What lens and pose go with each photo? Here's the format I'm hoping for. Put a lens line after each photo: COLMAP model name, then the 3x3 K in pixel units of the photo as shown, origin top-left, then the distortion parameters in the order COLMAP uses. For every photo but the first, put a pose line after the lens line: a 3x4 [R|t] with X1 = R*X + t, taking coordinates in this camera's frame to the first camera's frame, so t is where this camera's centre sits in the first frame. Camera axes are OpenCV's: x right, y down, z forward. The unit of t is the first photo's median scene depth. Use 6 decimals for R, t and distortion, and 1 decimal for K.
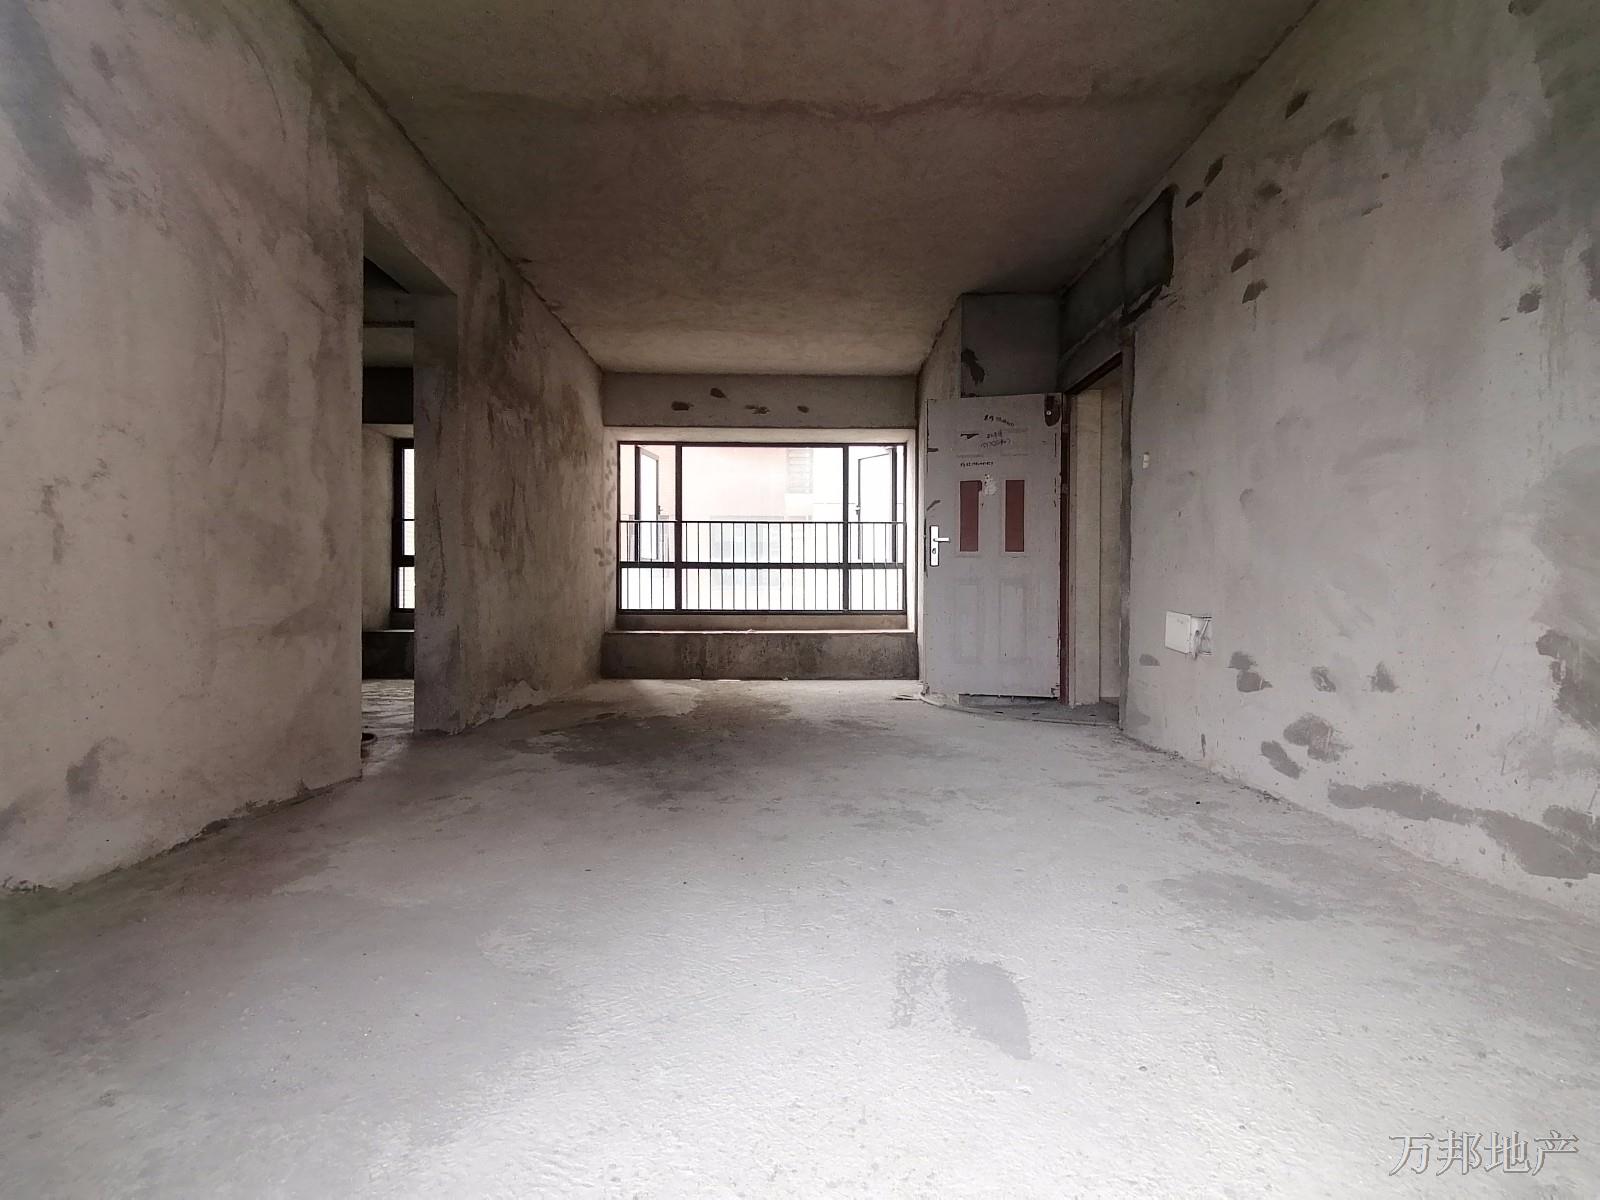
lens RADIAL K [[784.4, 0, 800.1], [0, 784.4, 605.4], [0, 0, 1]] dist [0.010731, -0.024855]
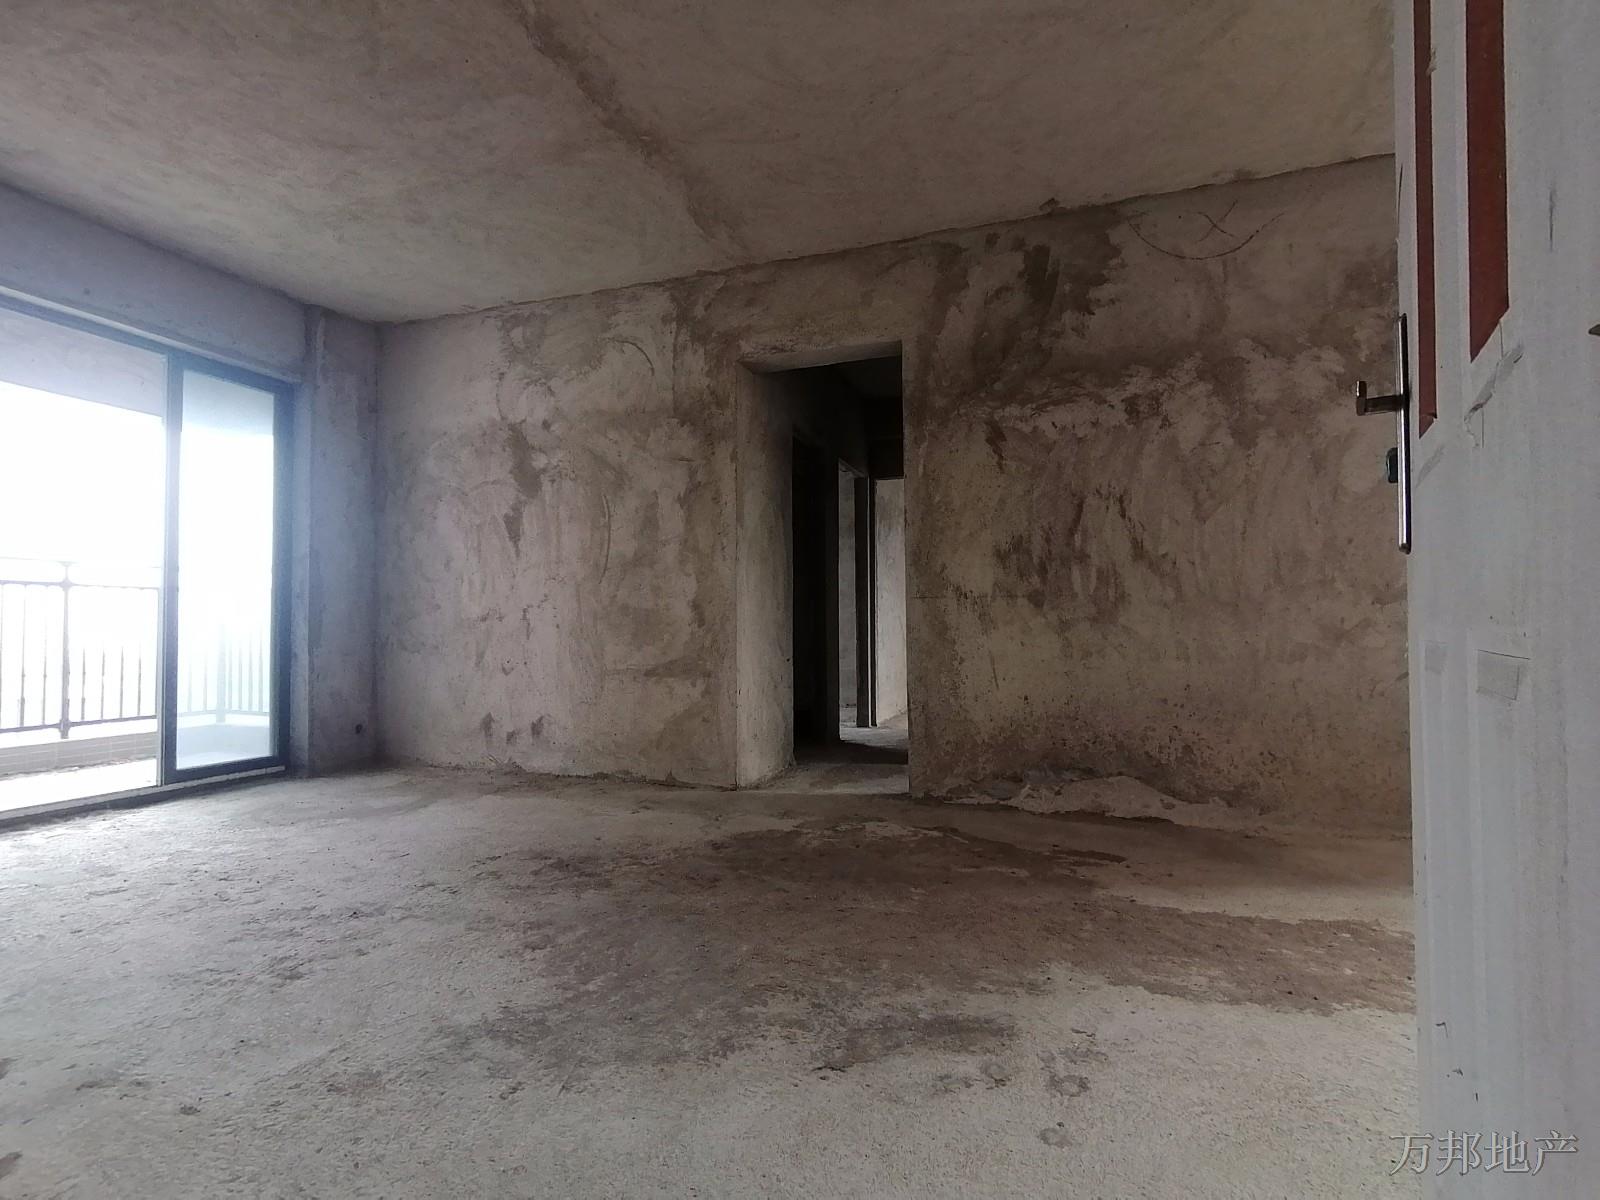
lens RADIAL K [[784.4, 0, 800.1], [0, 784.4, 605.4], [0, 0, 1]] dist [0.010731, -0.024855]
pose [[-0.367345, -0.024671, -0.929757, 0.759727], [-0.002671, 0.999672, -0.025470, -0.069837], [0.930081, -0.006873, -0.367291, 1.915371]]
